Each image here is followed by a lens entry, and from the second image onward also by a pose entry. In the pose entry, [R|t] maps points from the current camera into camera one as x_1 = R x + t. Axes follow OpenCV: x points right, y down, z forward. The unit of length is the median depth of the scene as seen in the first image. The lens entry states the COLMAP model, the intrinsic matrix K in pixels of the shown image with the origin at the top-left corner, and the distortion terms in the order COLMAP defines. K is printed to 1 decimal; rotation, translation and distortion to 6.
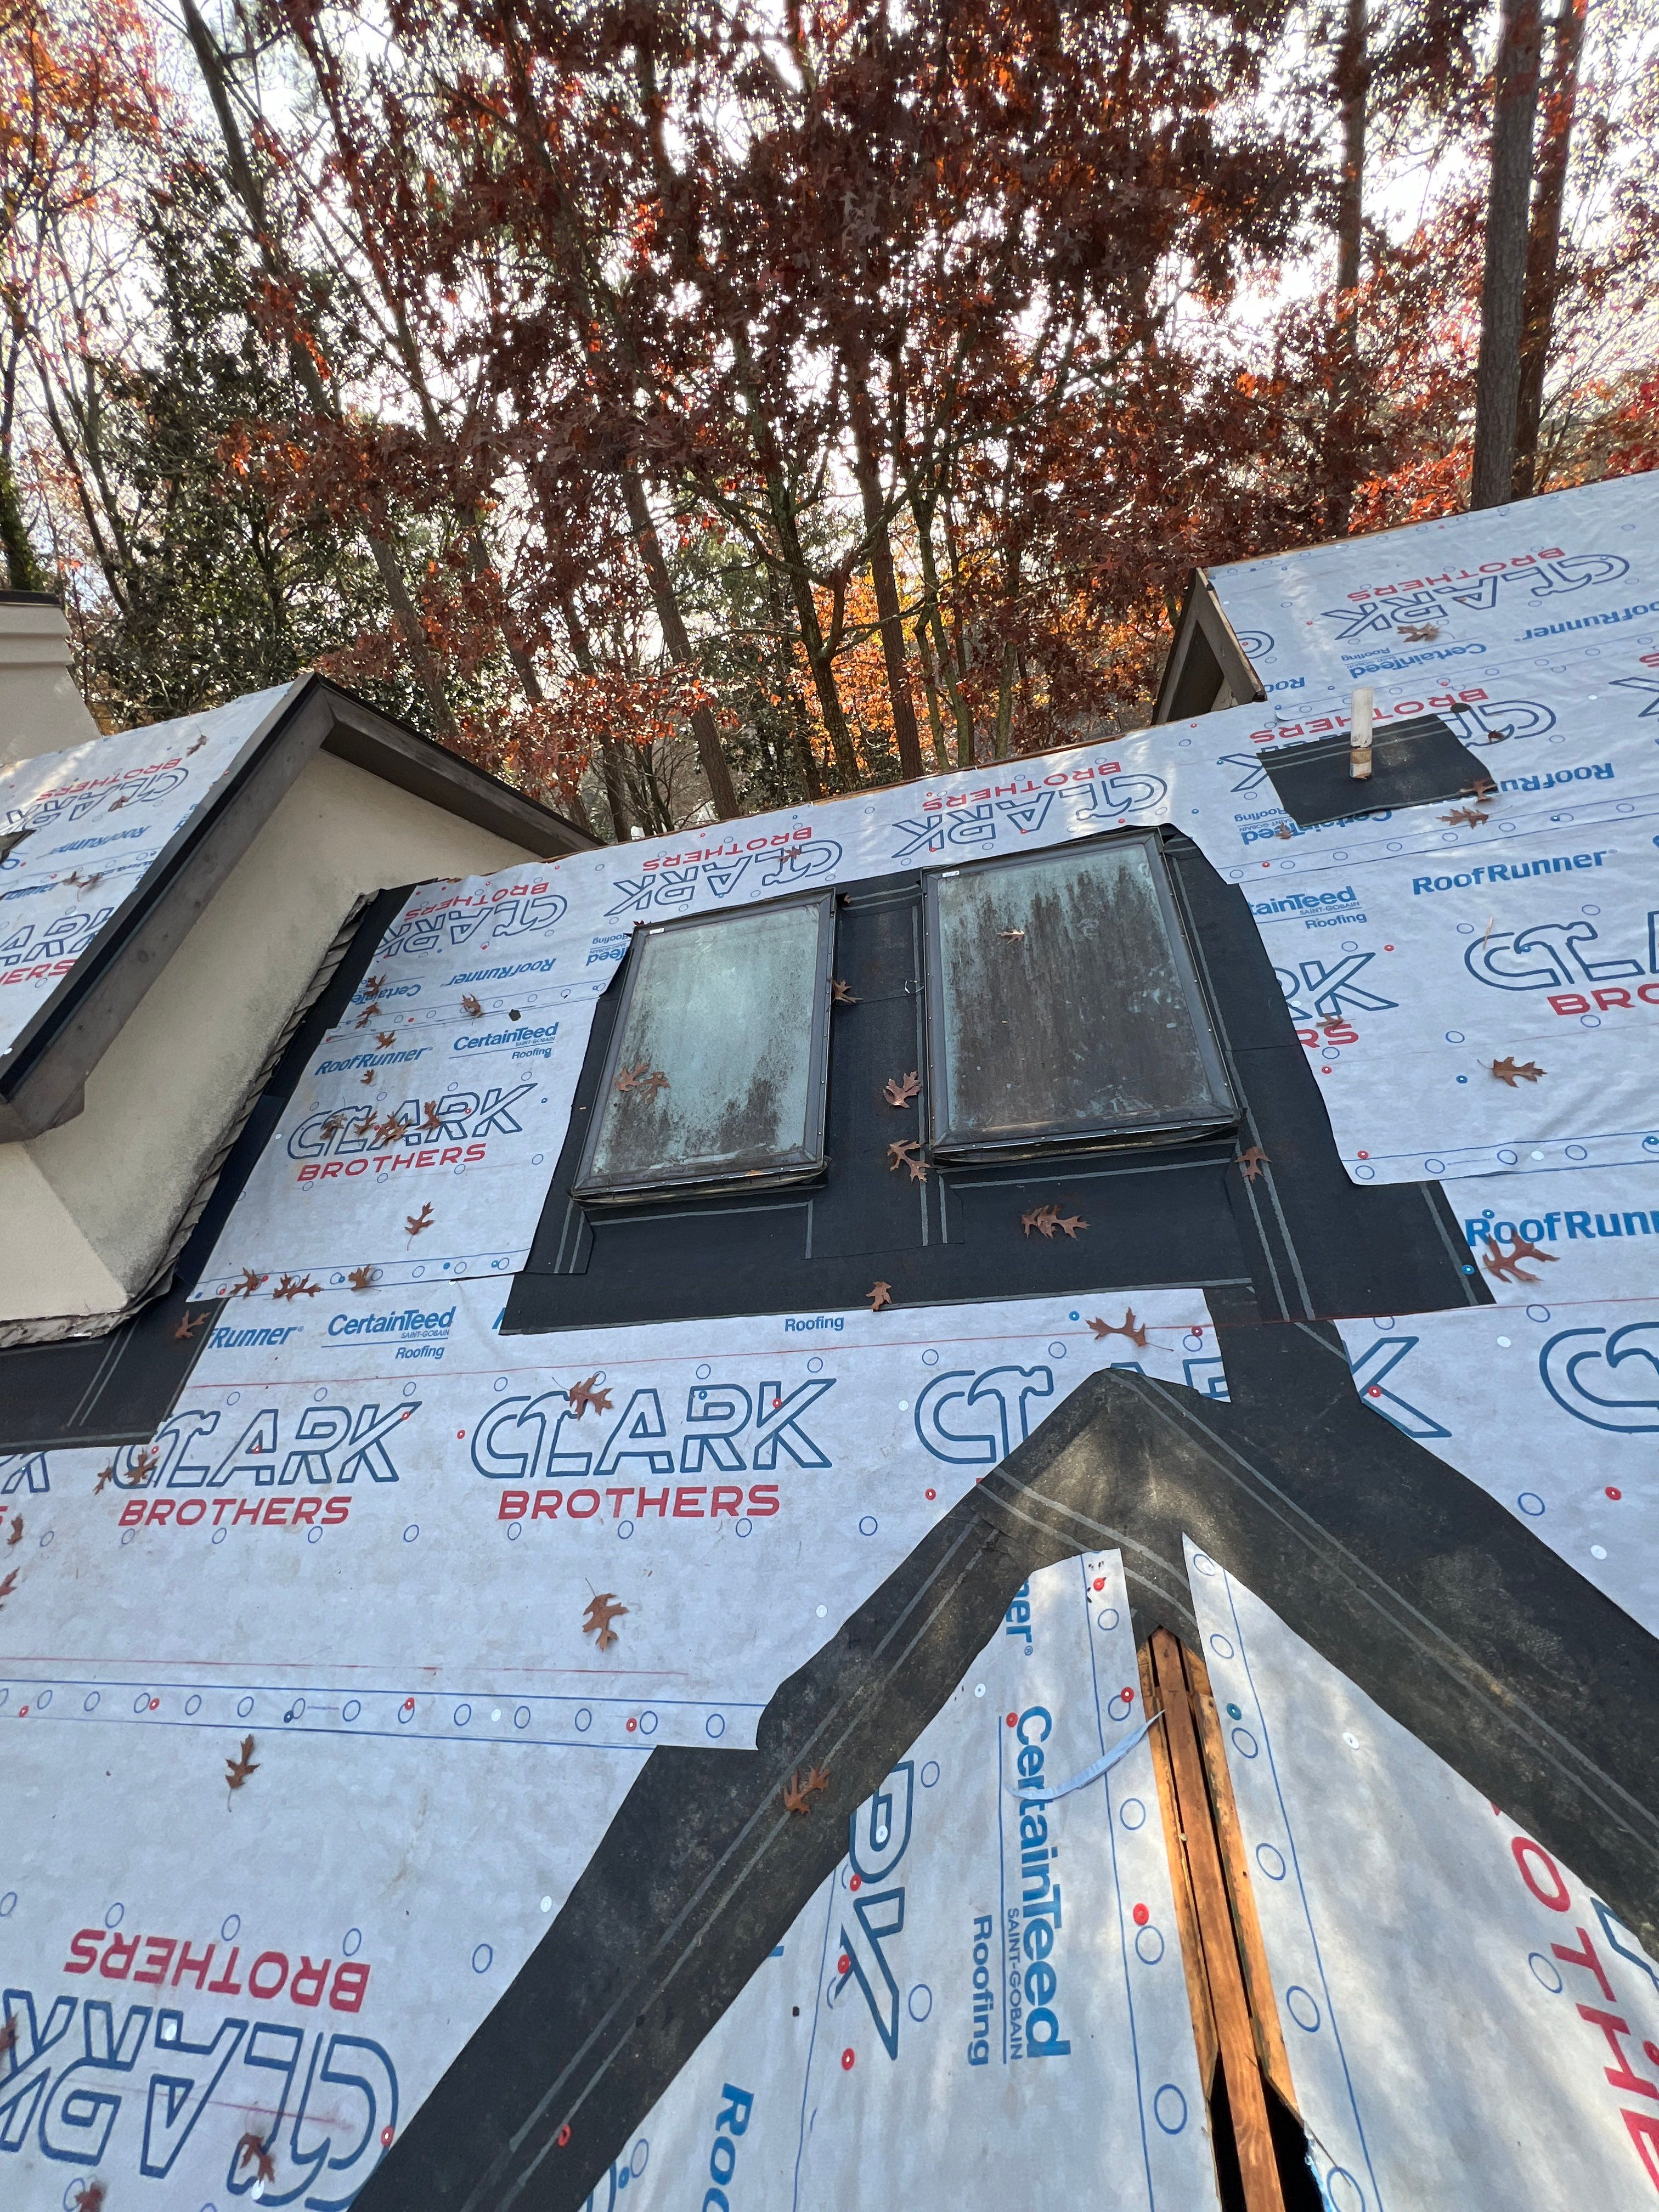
lens RADIAL K [[890.9, 0, 822.9], [0, 890.9, 1114.4], [0, 0, 1]] dist [-0.002089, 0.000185]
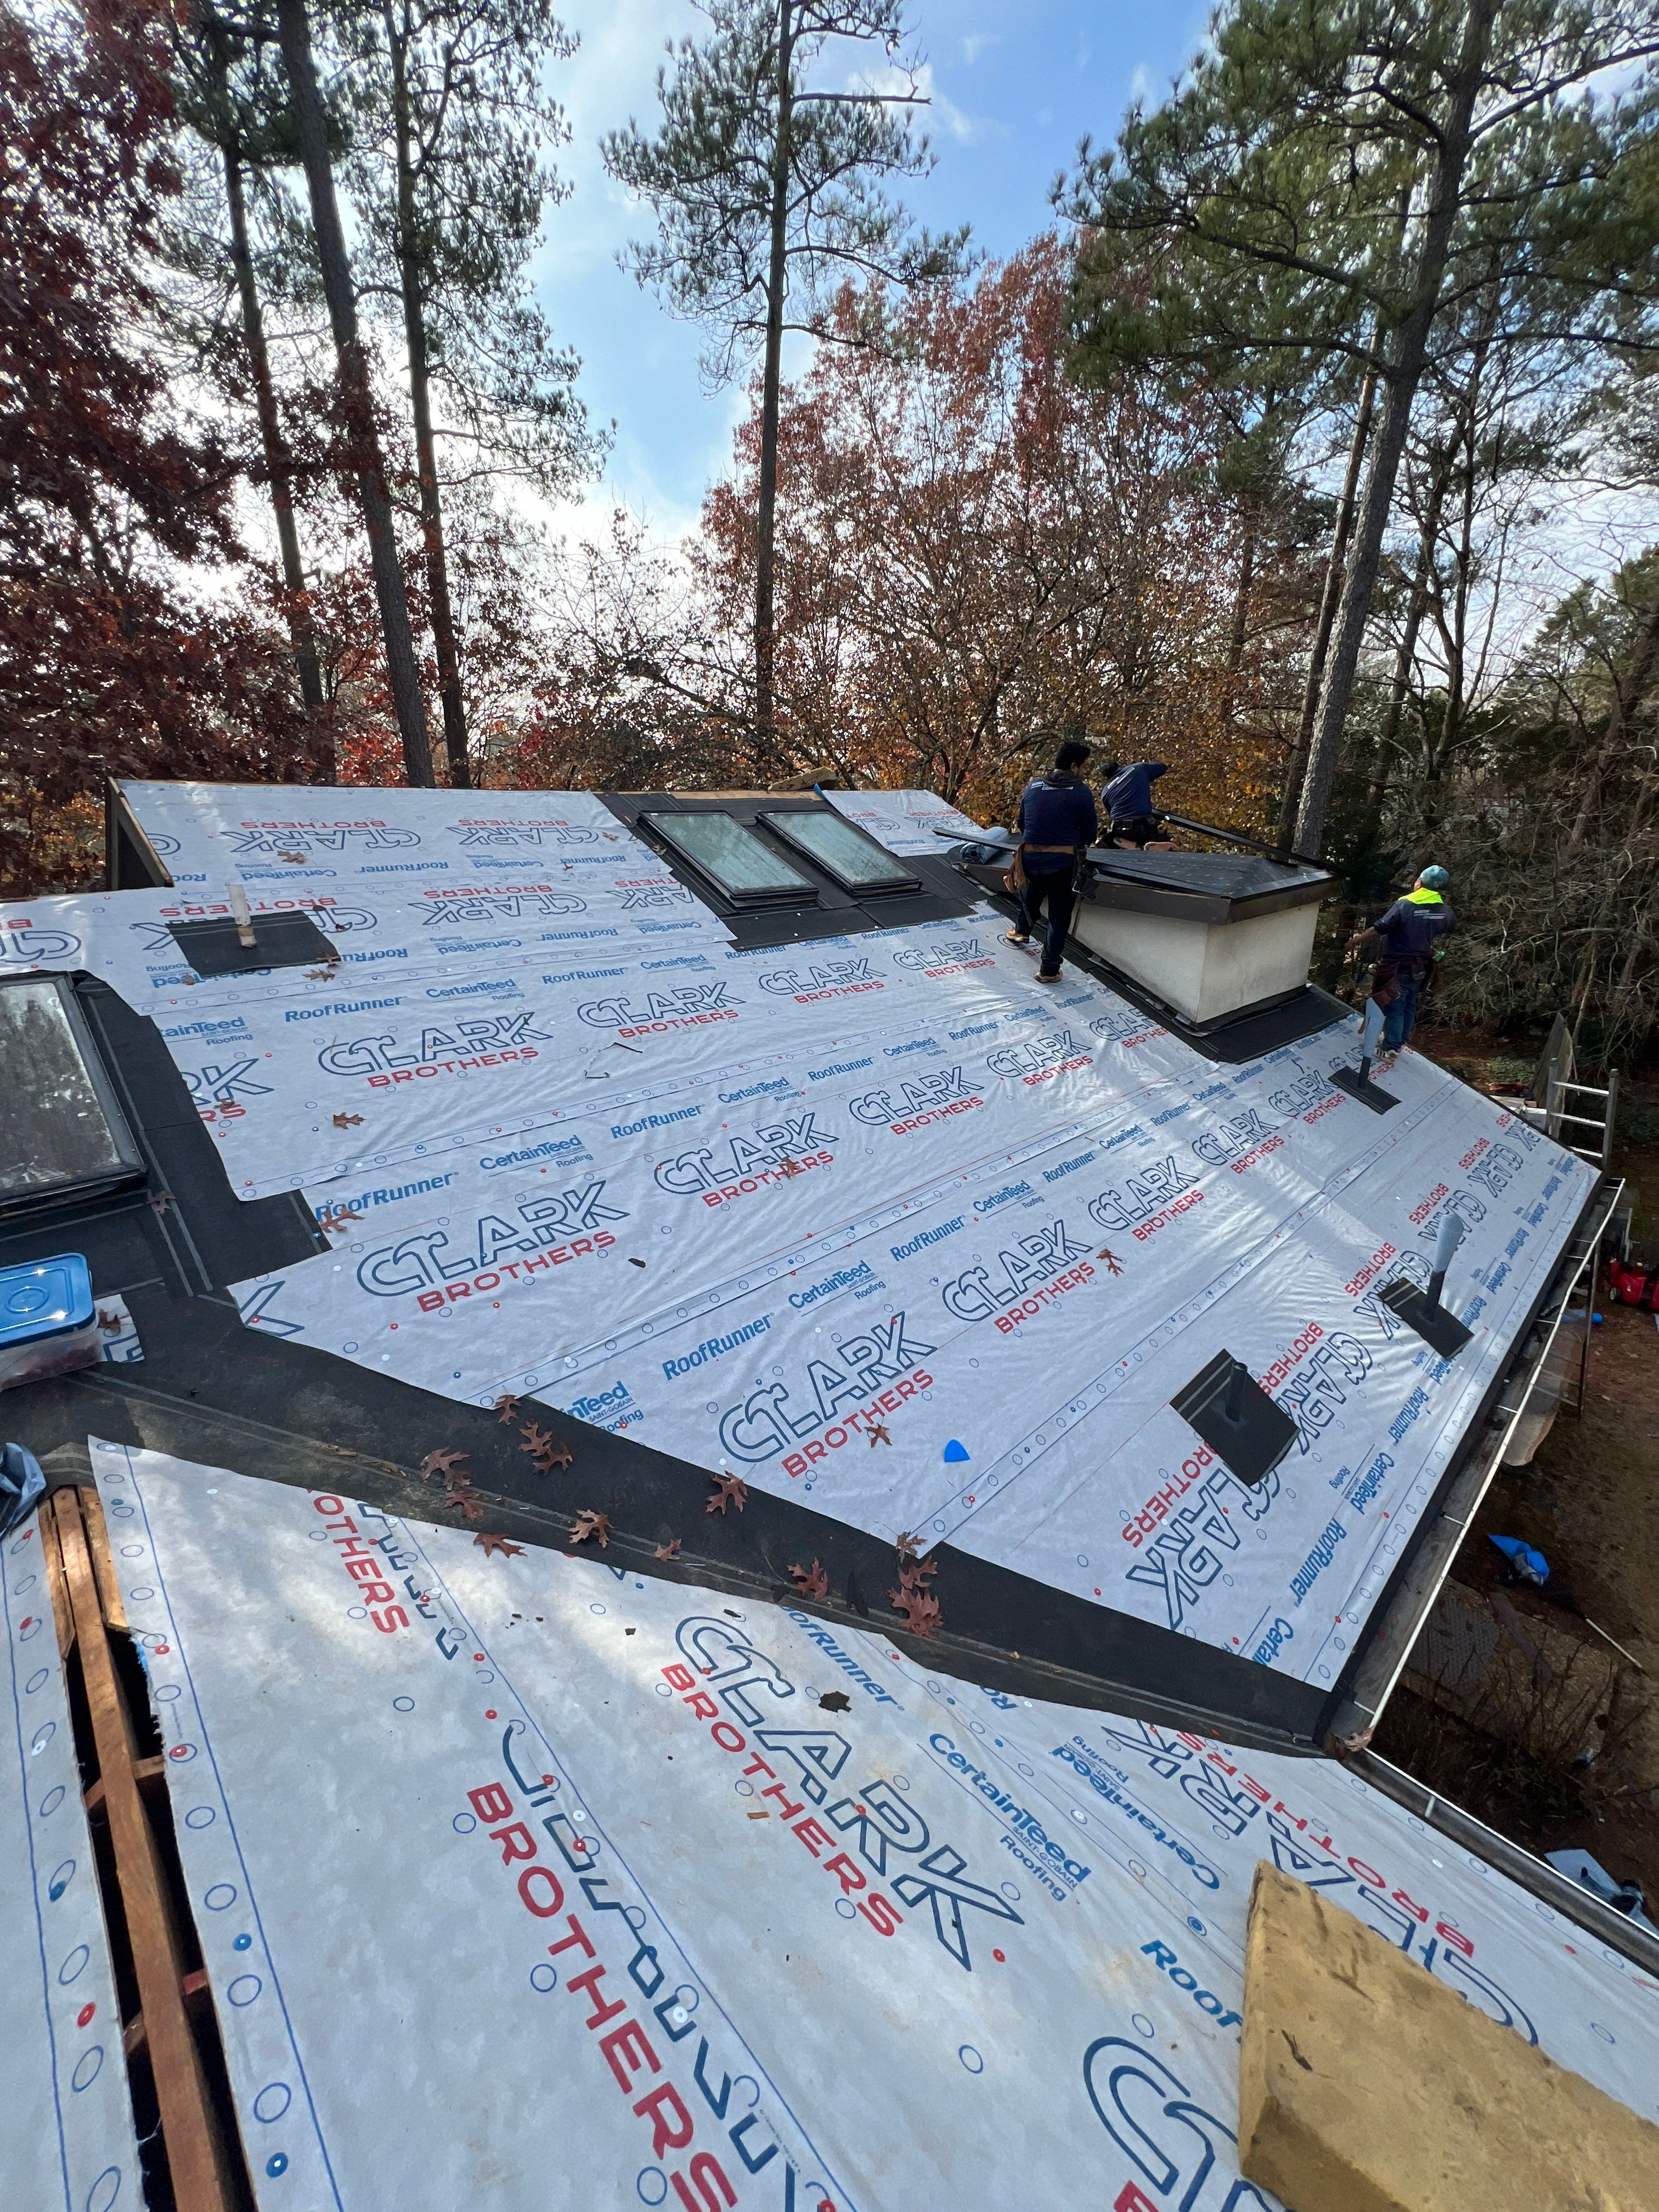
lens RADIAL K [[890.9, 0, 822.9], [0, 890.9, 1114.4], [0, 0, 1]] dist [-0.002089, 0.000185]
pose [[0.590304, -0.061755, 0.804815, 0.003063], [0.235390, 0.966901, -0.098459, 0.264887], [-0.772096, 0.247567, 0.585302, -0.521812]]
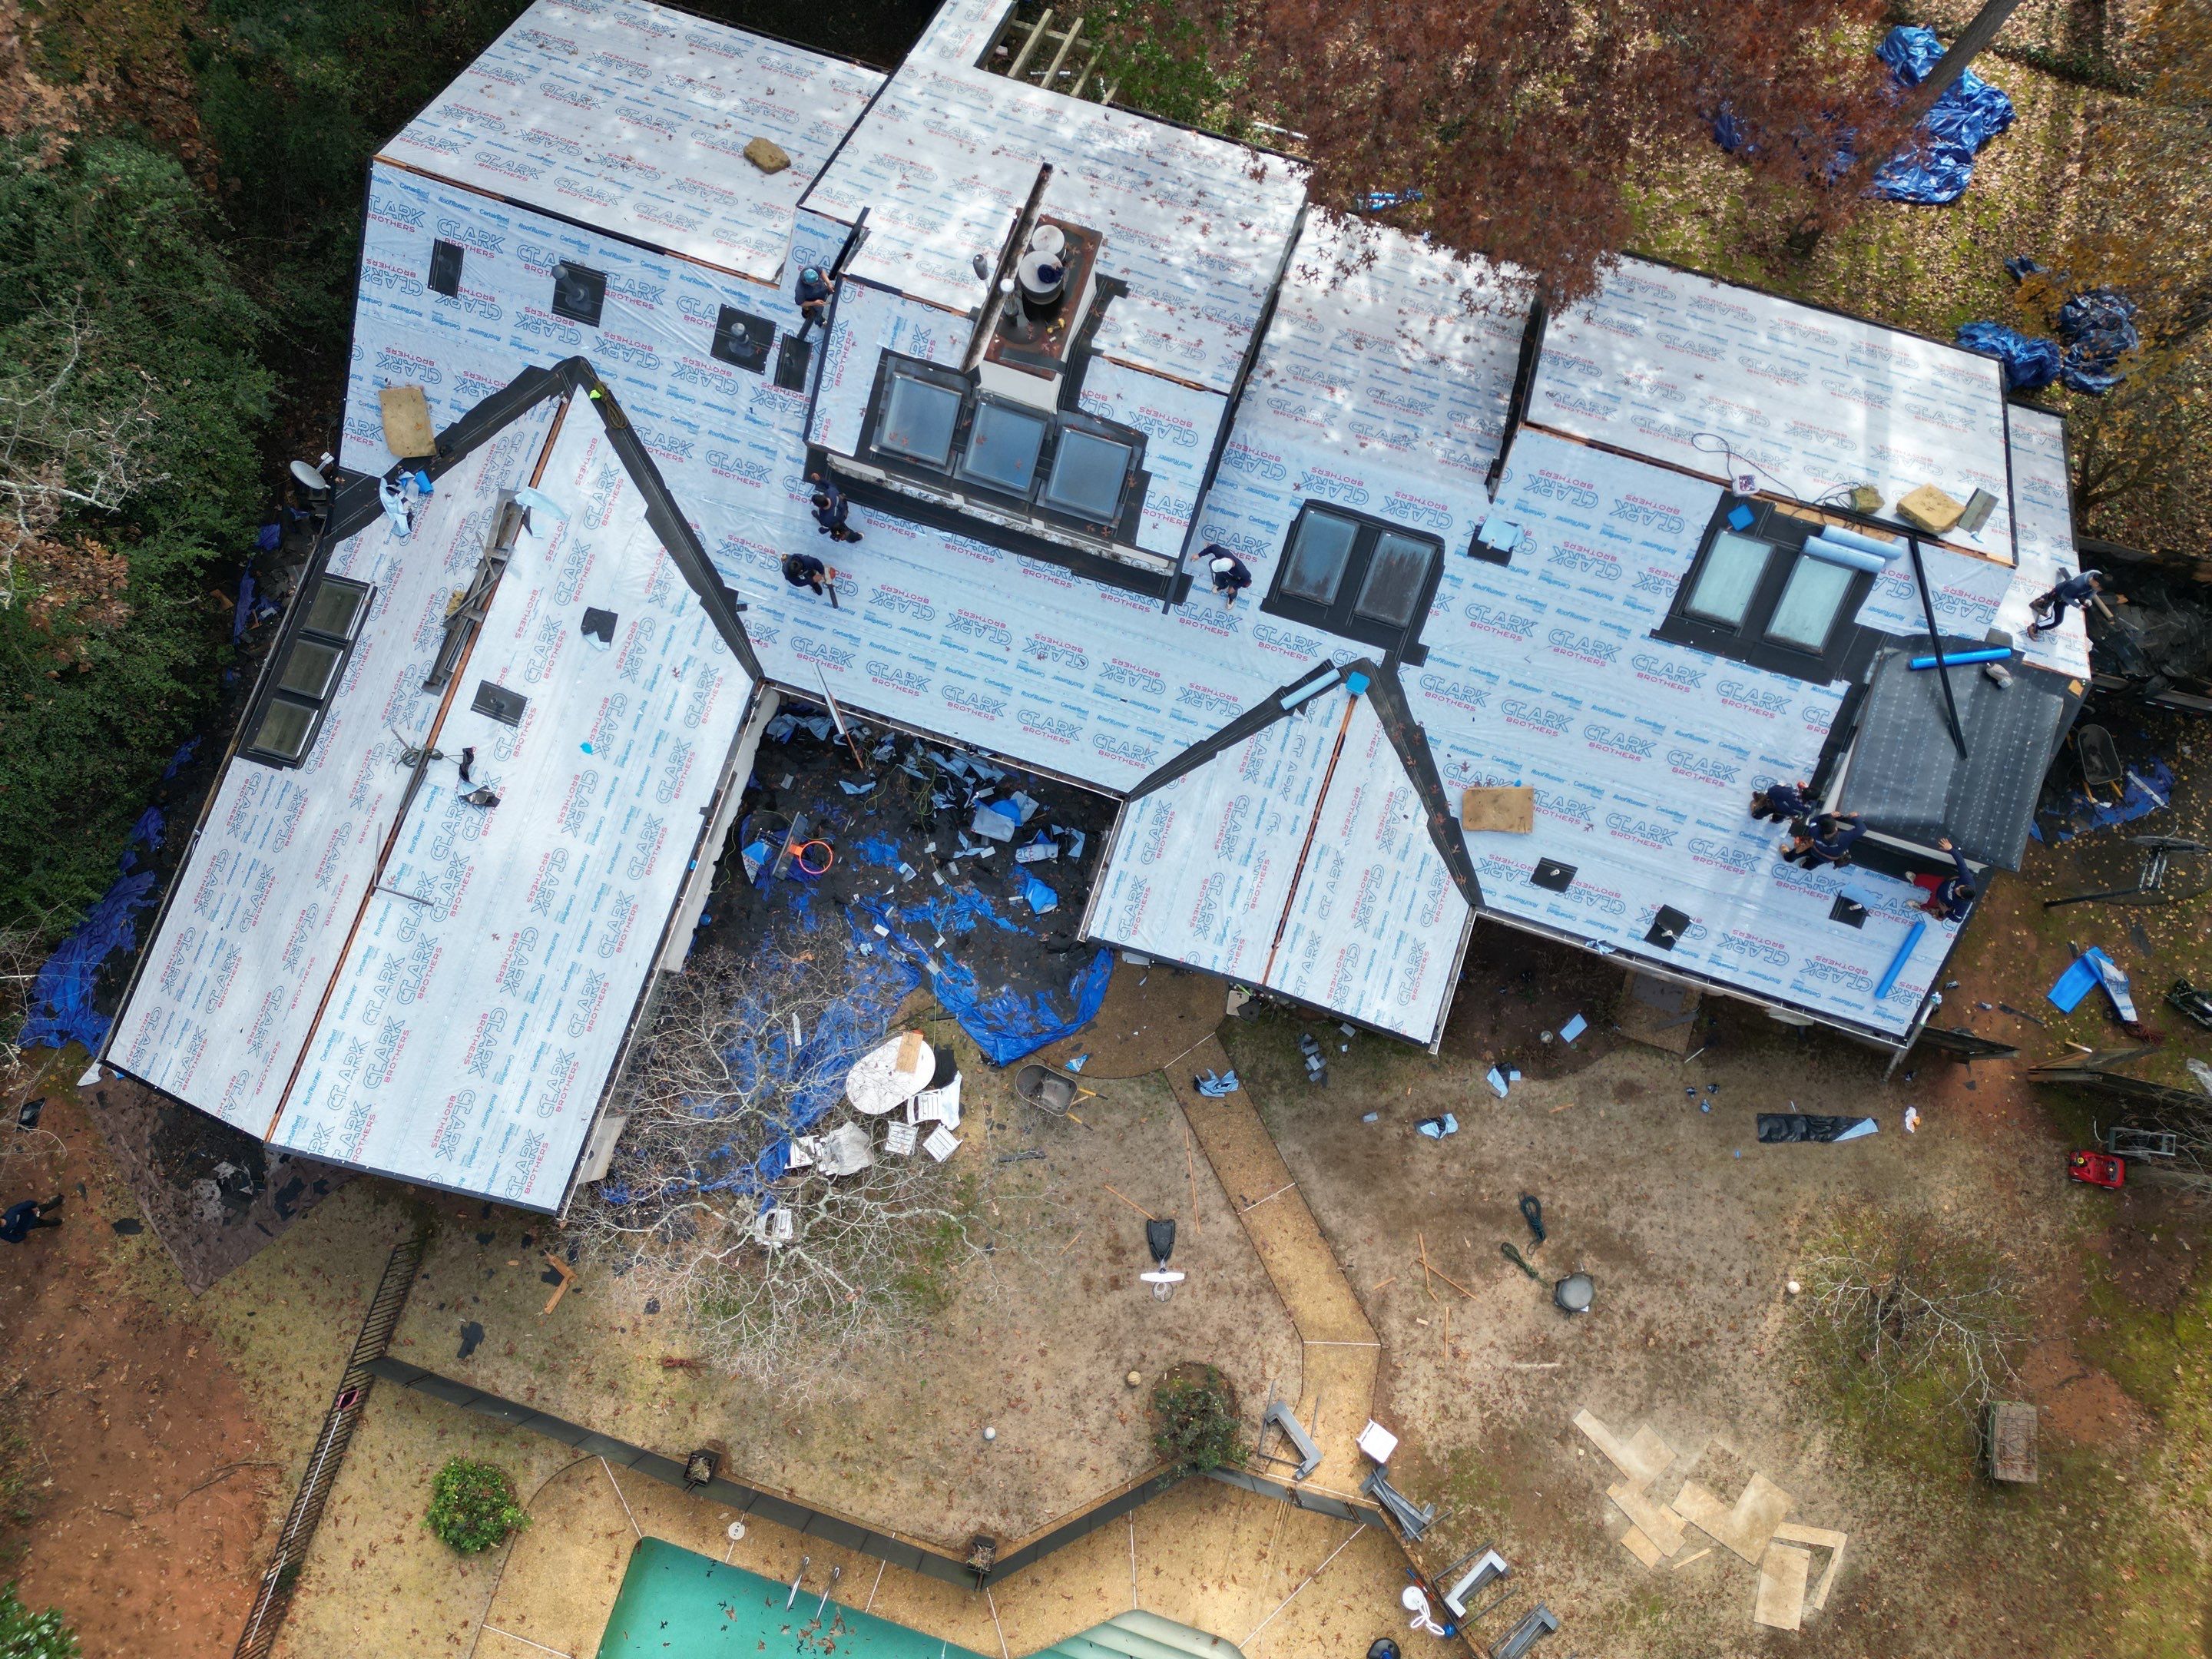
lens RADIAL K [[1512.7, 0, 1111.4], [0, 1512.7, 823.9], [0, 0, 1]] dist [0.066952, -0.069220]
pose [[0.966112, 0.181774, 0.183262, -2.576642], [-0.253151, 0.528594, 0.810248, -5.971146], [0.050411, -0.829184, 0.556698, -4.910740]]
